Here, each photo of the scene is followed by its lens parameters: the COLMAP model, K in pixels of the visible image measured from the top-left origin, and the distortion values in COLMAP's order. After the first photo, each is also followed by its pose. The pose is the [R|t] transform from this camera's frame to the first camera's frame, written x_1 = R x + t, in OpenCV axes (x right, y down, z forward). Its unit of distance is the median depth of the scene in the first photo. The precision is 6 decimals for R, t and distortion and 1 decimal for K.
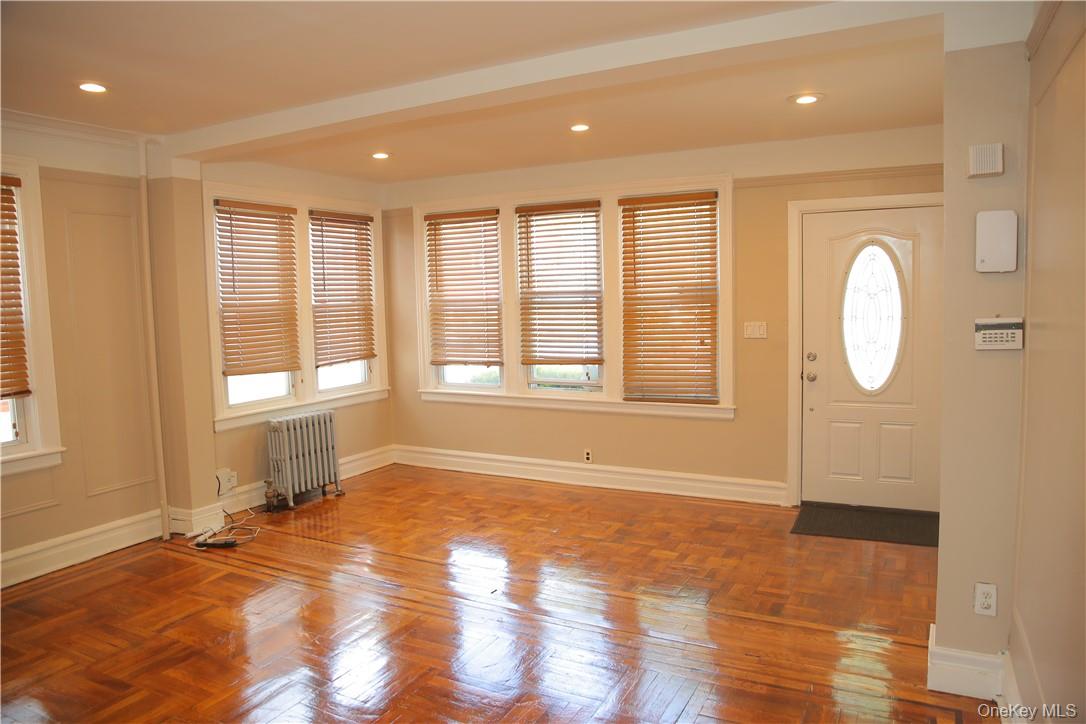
lens RADIAL K [[727.7, 0, 543.7], [0, 727.7, 349.9], [0, 0, 1]] dist [-0.117364, 0.065846]
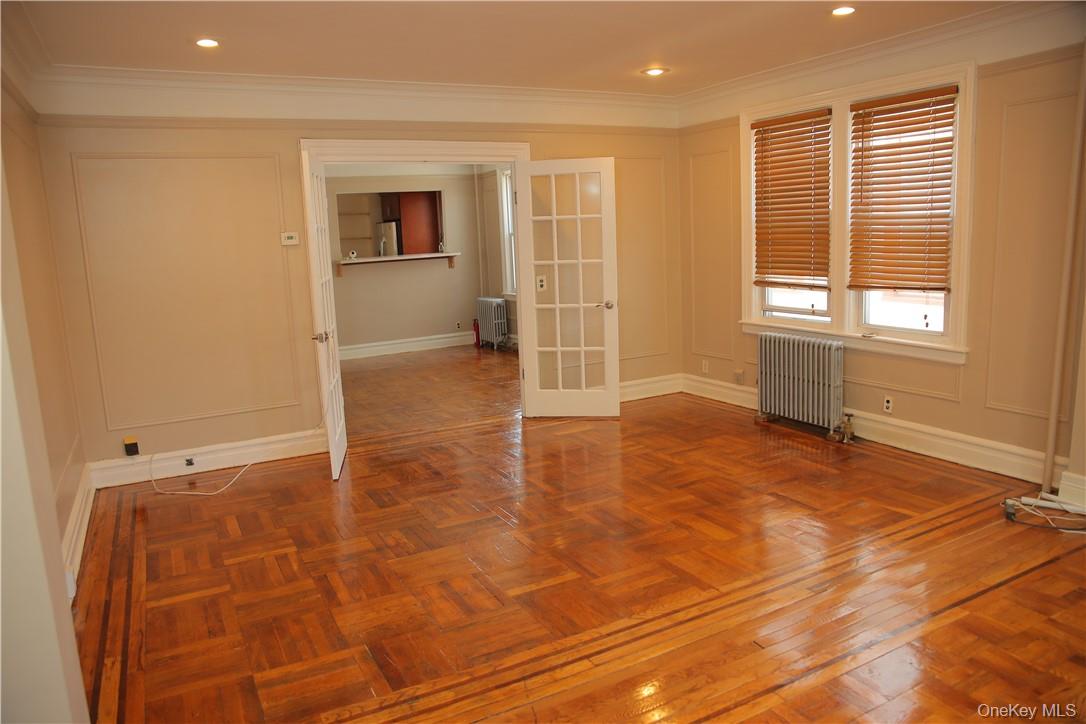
lens RADIAL K [[727.7, 0, 543.7], [0, 727.7, 349.9], [0, 0, 1]] dist [-0.117364, 0.065846]
pose [[-0.544790, 0.179717, -0.819088, 0.495530], [-0.013249, 0.974798, 0.222694, -0.080831], [0.838468, 0.132174, -0.528680, 1.044674]]
